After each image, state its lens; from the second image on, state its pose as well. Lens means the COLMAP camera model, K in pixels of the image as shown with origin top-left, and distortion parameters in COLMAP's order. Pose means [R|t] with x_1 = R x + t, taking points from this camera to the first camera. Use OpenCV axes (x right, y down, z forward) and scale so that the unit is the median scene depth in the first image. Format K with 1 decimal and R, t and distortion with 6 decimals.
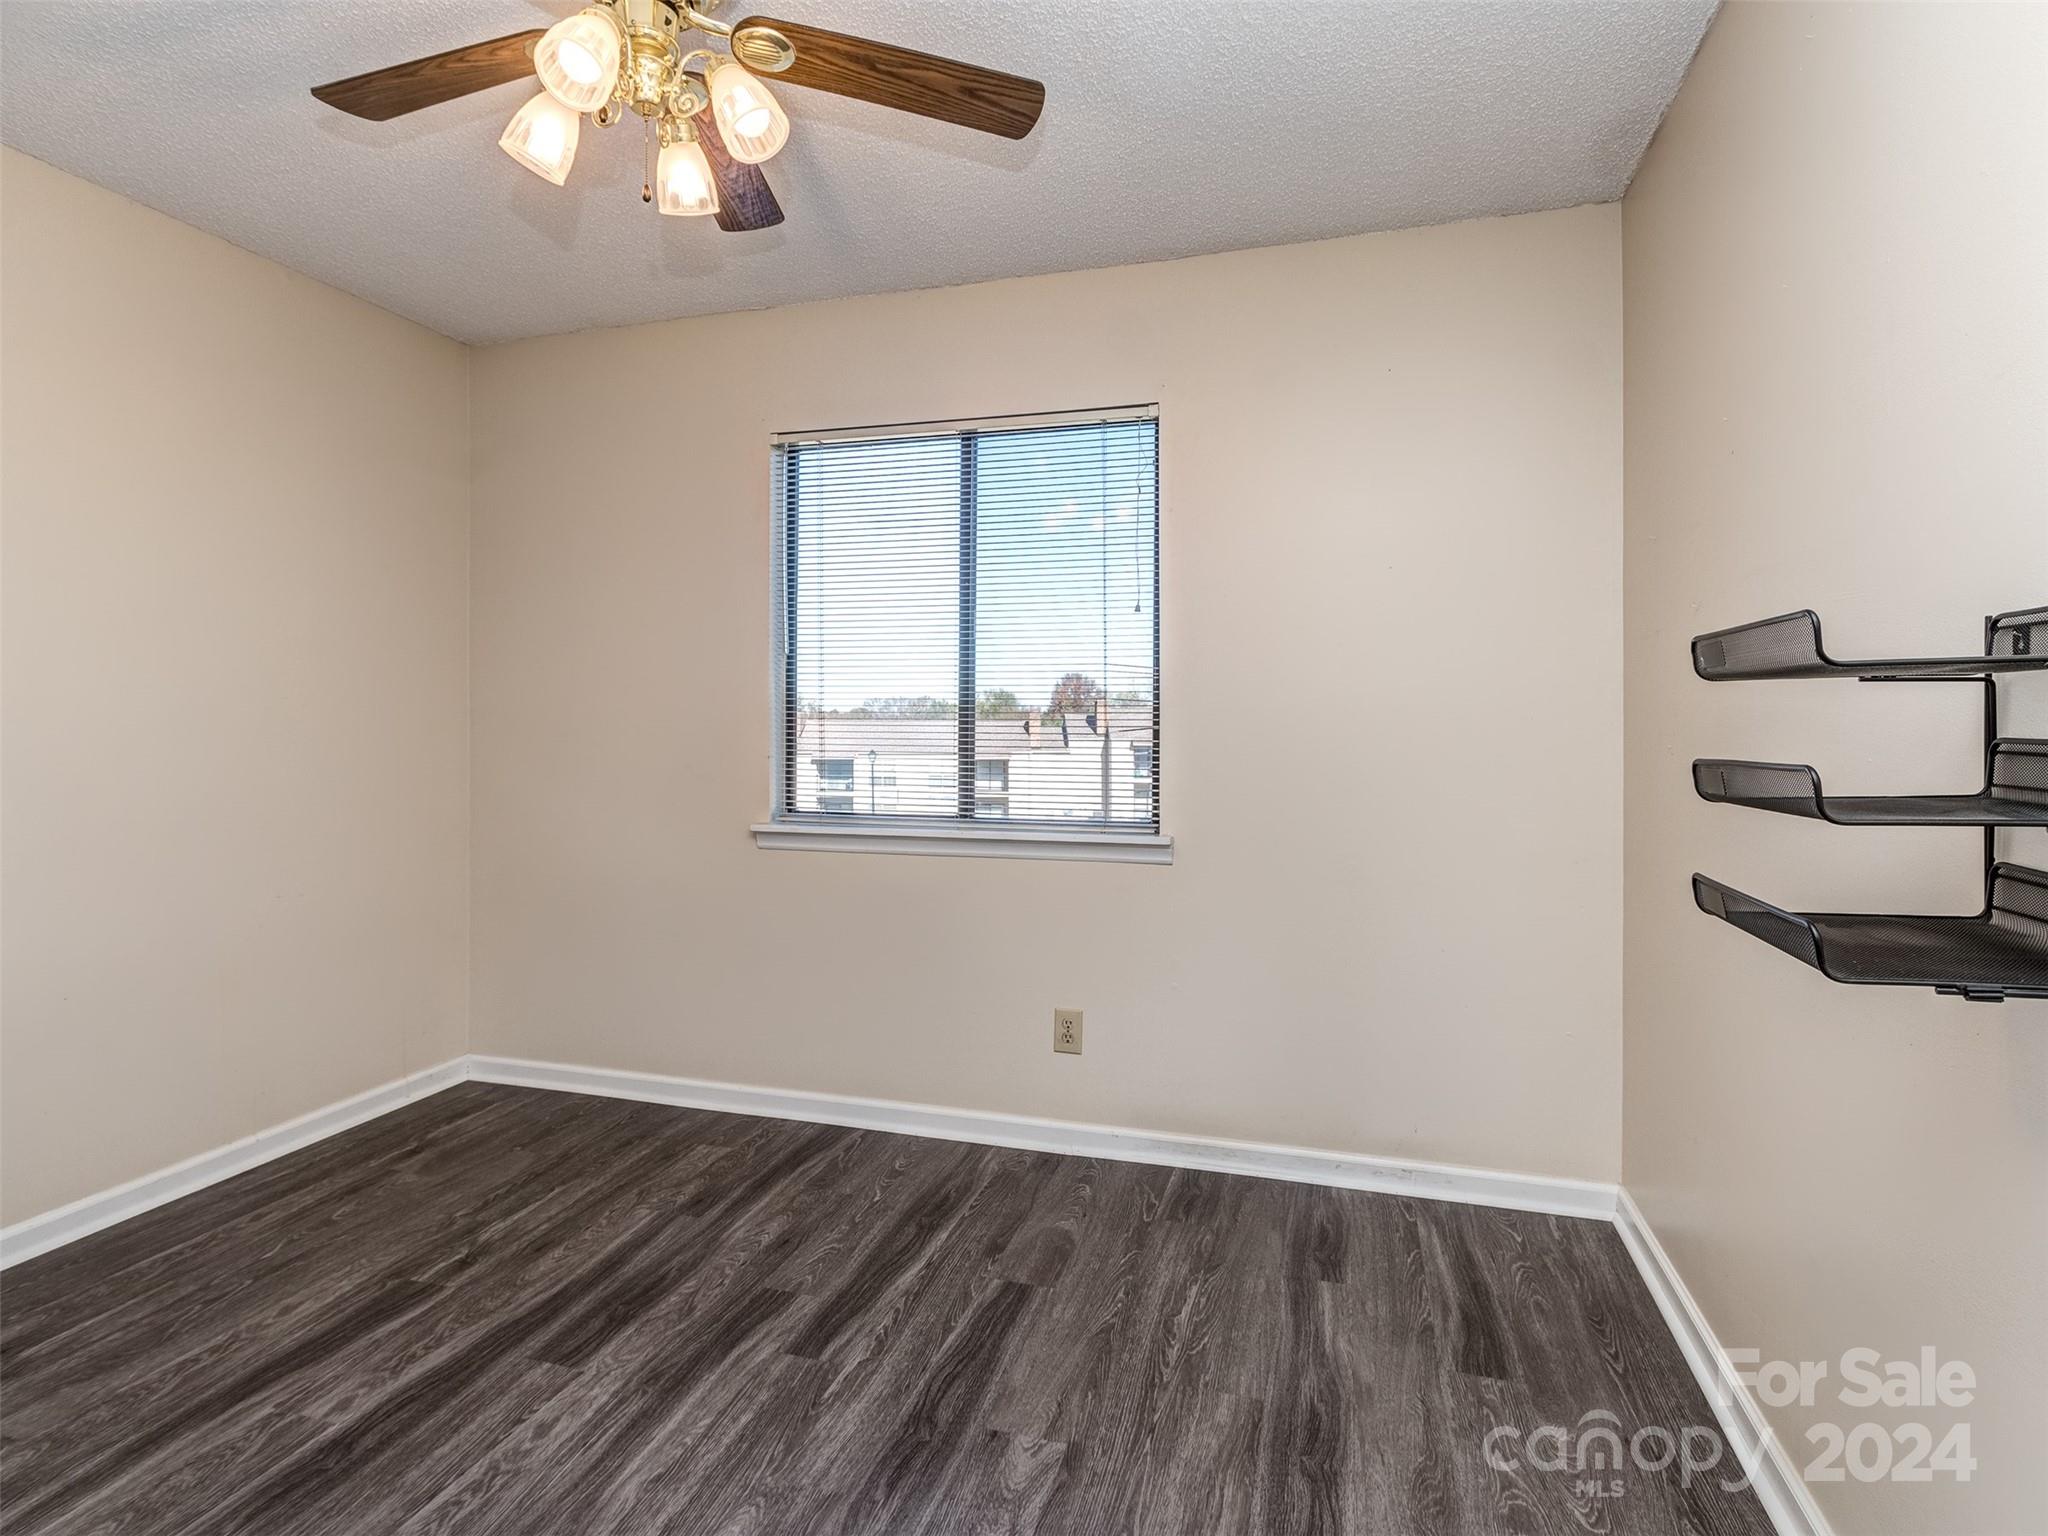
lens RADIAL K [[1069.6, 0, 1020.8], [0, 1069.6, 721.4], [0, 0, 1]] dist [0.002607, -0.000353]
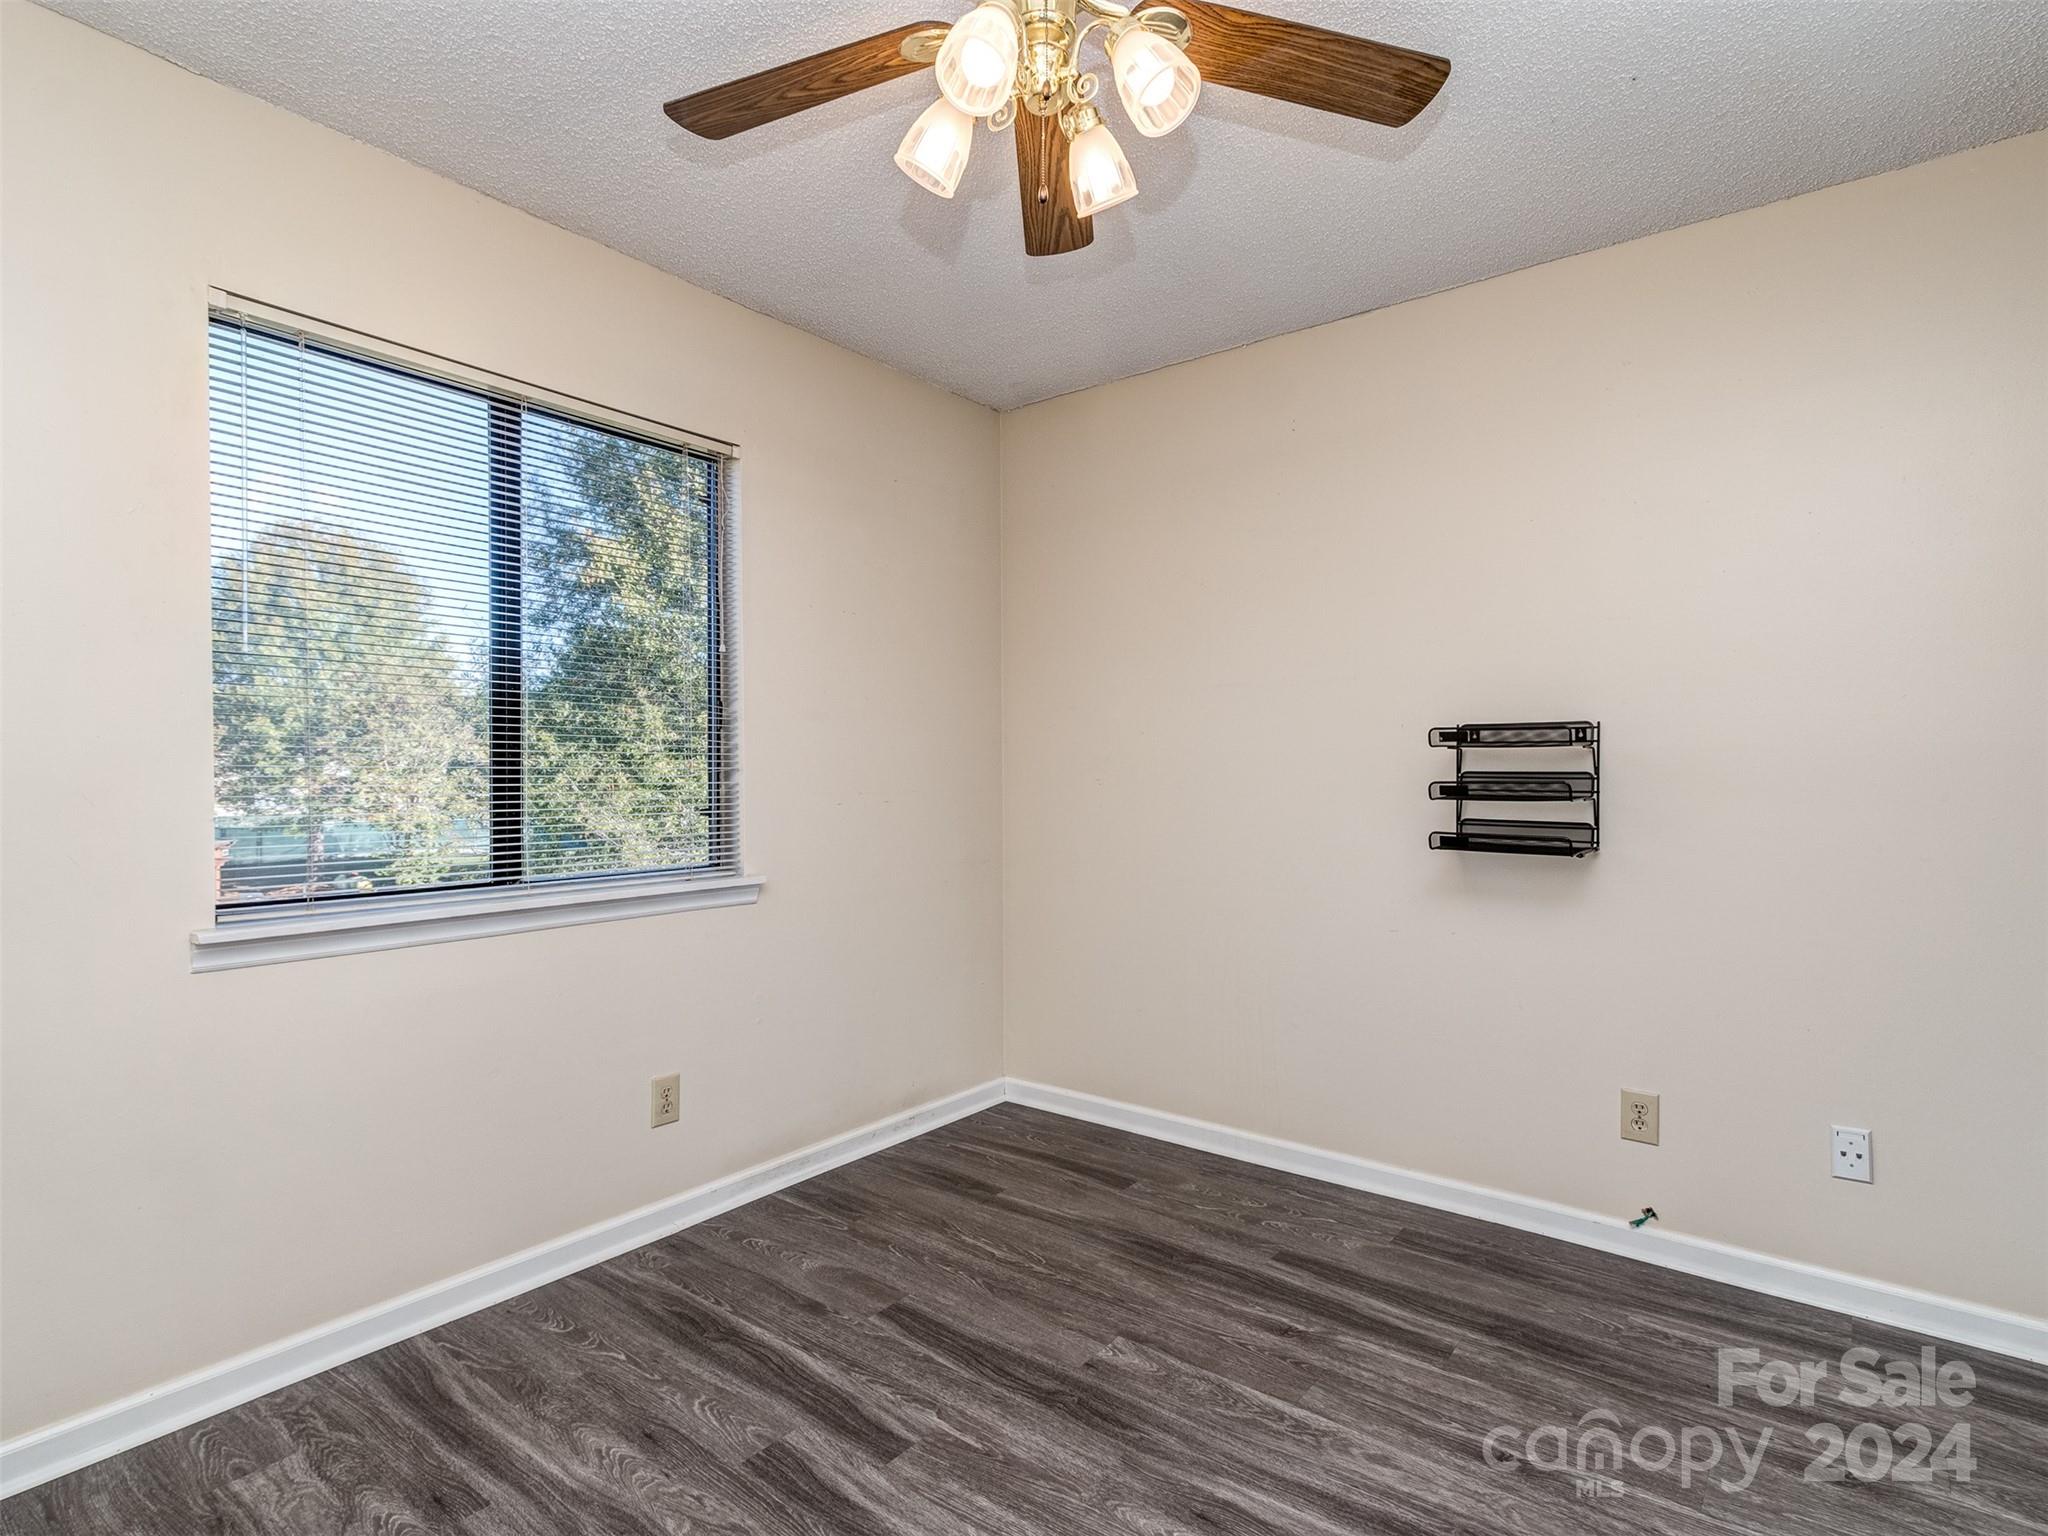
lens RADIAL K [[1043.8, 0, 1024.0], [0, 1043.8, 768.0], [0, 0, 1]] dist [0.003183, -0.000389]
pose [[0.364006, -0.002909, 0.931392, -0.902955], [-0.001299, 0.999993, 0.003631, 0.001126], [-0.931396, -0.002531, 0.364000, 0.520199]]
